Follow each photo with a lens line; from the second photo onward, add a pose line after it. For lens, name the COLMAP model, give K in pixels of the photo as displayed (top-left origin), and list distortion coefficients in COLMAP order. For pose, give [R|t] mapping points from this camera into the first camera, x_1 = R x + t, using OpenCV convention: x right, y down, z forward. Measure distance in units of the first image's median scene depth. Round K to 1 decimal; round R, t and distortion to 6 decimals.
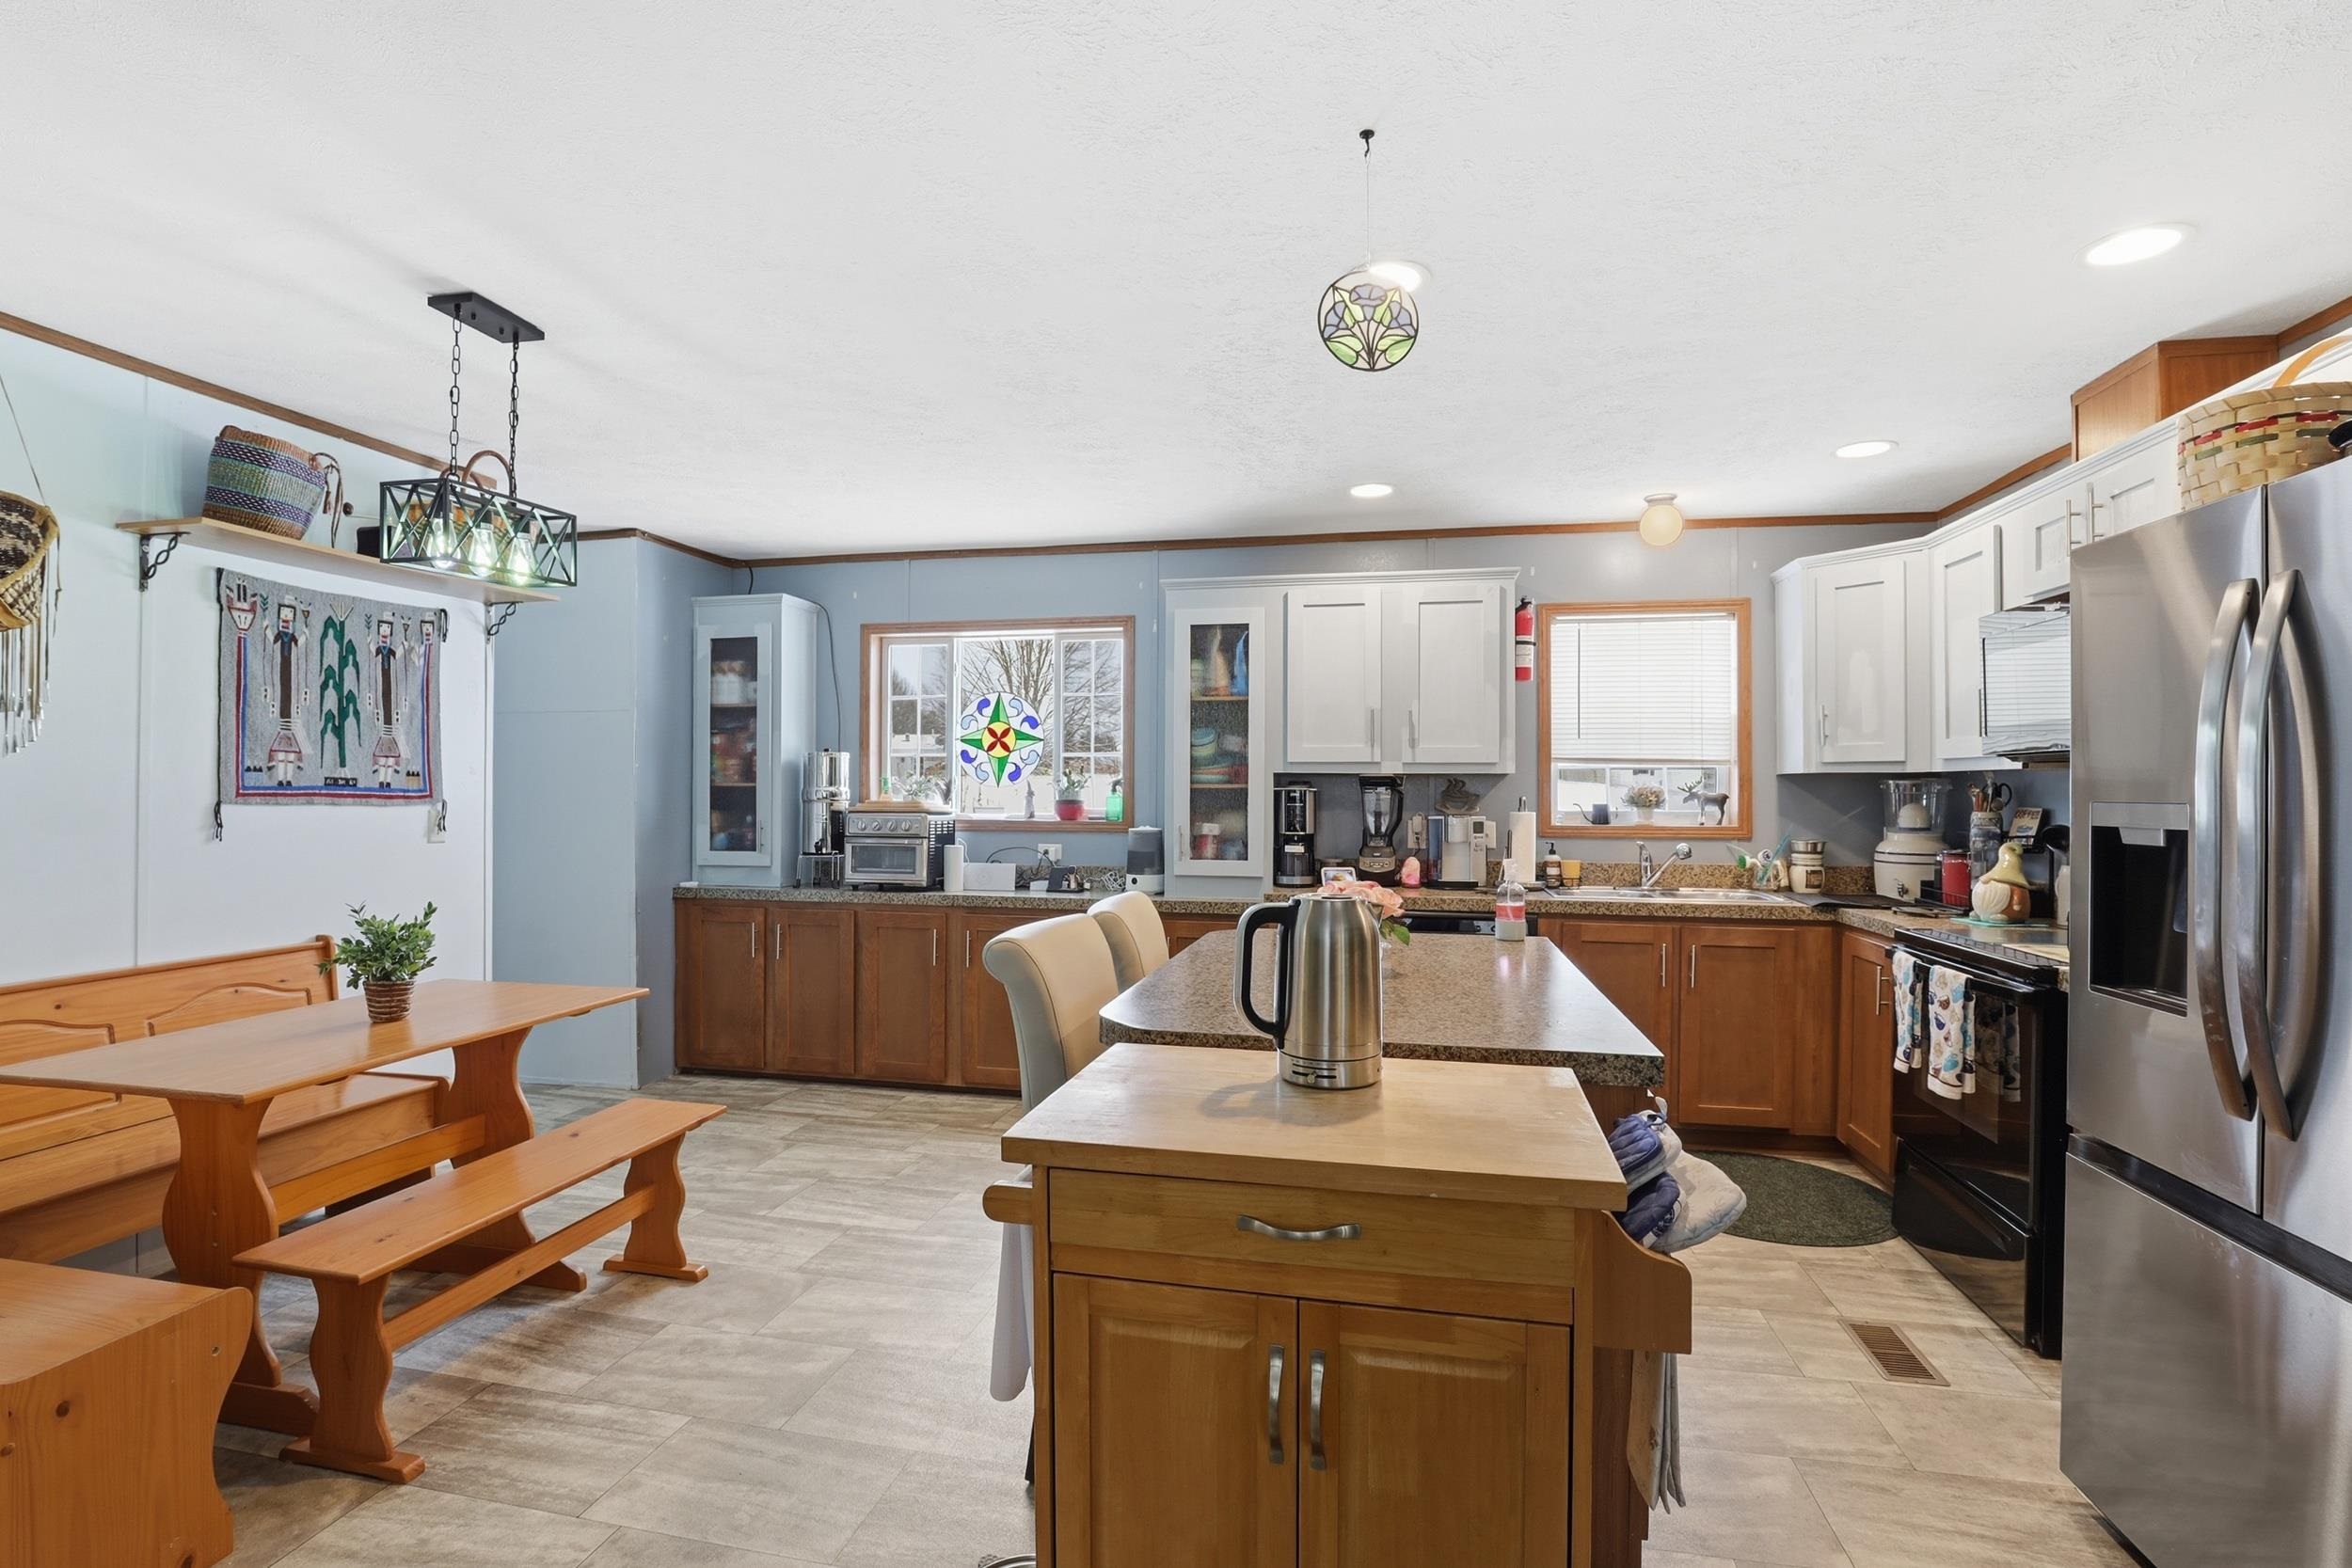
lens RADIAL K [[1087.9, 0, 1168.5], [0, 1087.9, 781.5], [0, 0, 1]] dist [-0.036099, 0.007031]
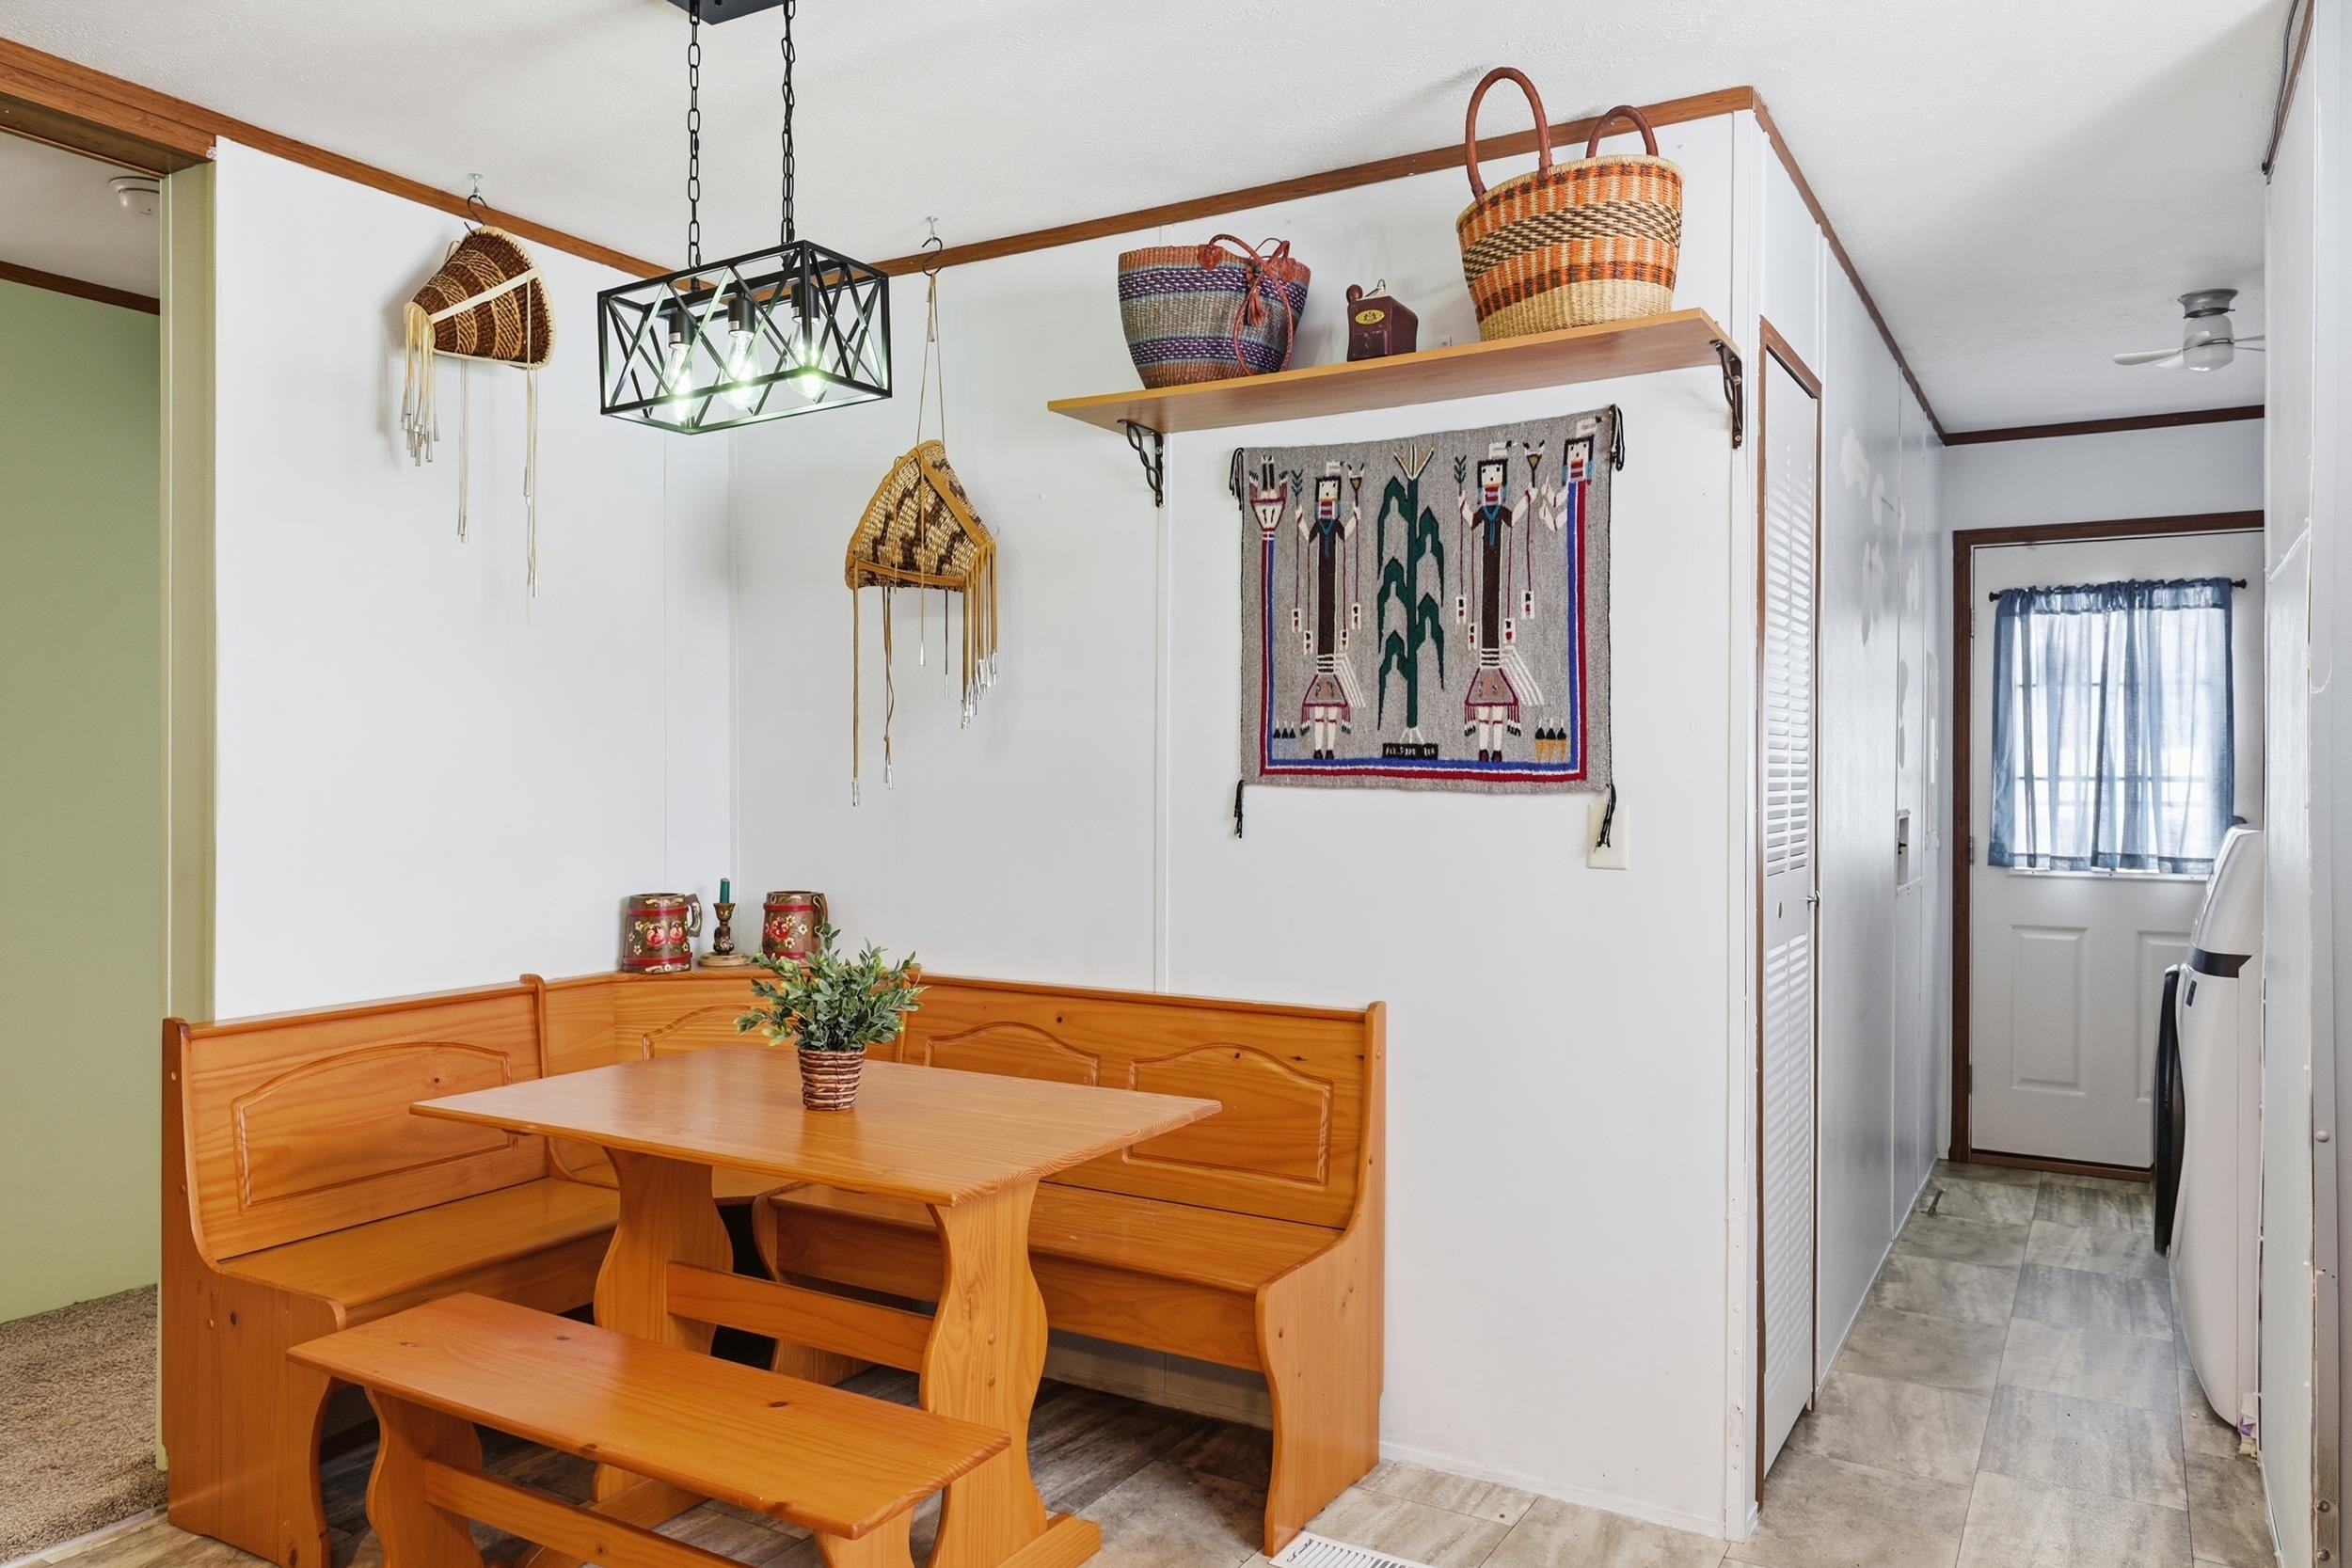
lens RADIAL K [[1665.1, 0, 1175.3], [0, 1665.1, 783.4], [0, 0, 1]] dist [0.036070, 0.001301]
pose [[-0.313936, -0.002461, -0.949441, 0.144919], [0.000747, 0.999996, -0.002839, 0.020381], [0.949444, -0.001600, -0.313932, 1.136523]]
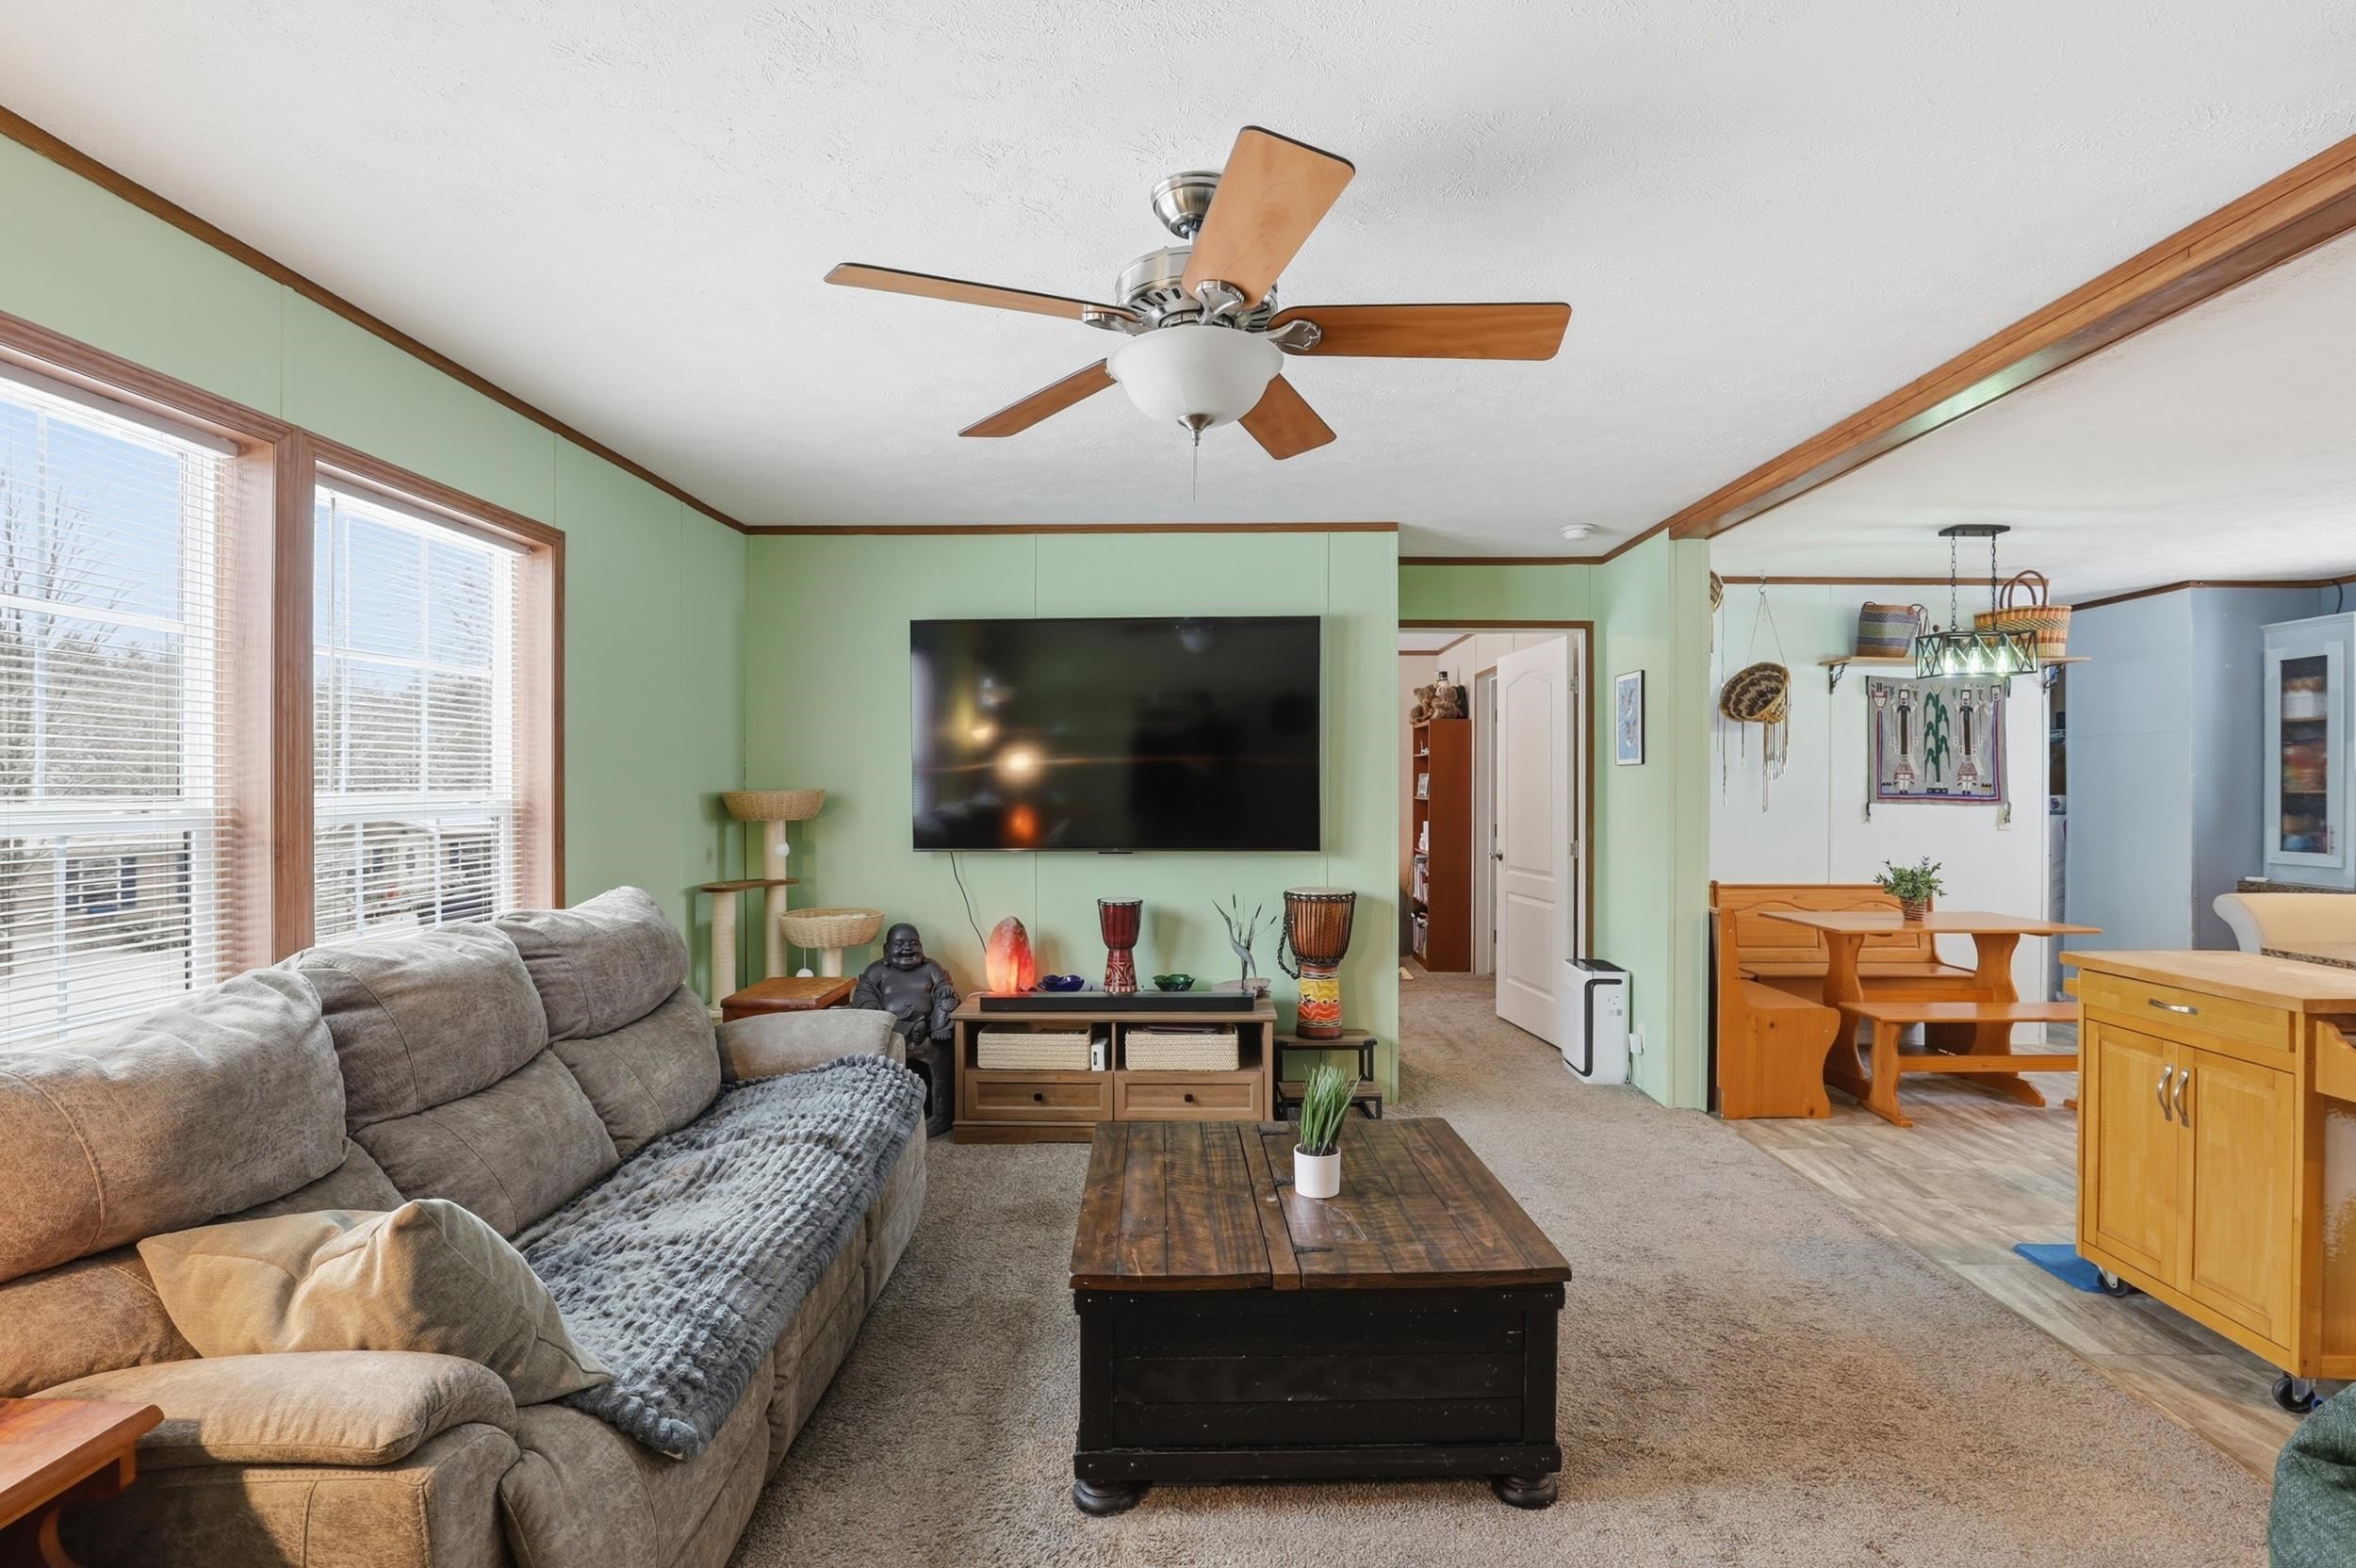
lens RADIAL K [[1089.8, 0, 1190.7], [0, 1089.8, 786.6], [0, 0, 1]] dist [-0.036099, 0.007031]
pose [[0.191203, -0.001212, -0.981550, 0.632220], [0.004884, 0.999988, -0.000284, -0.010816], [0.981538, -0.004739, 0.191206, -0.456398]]
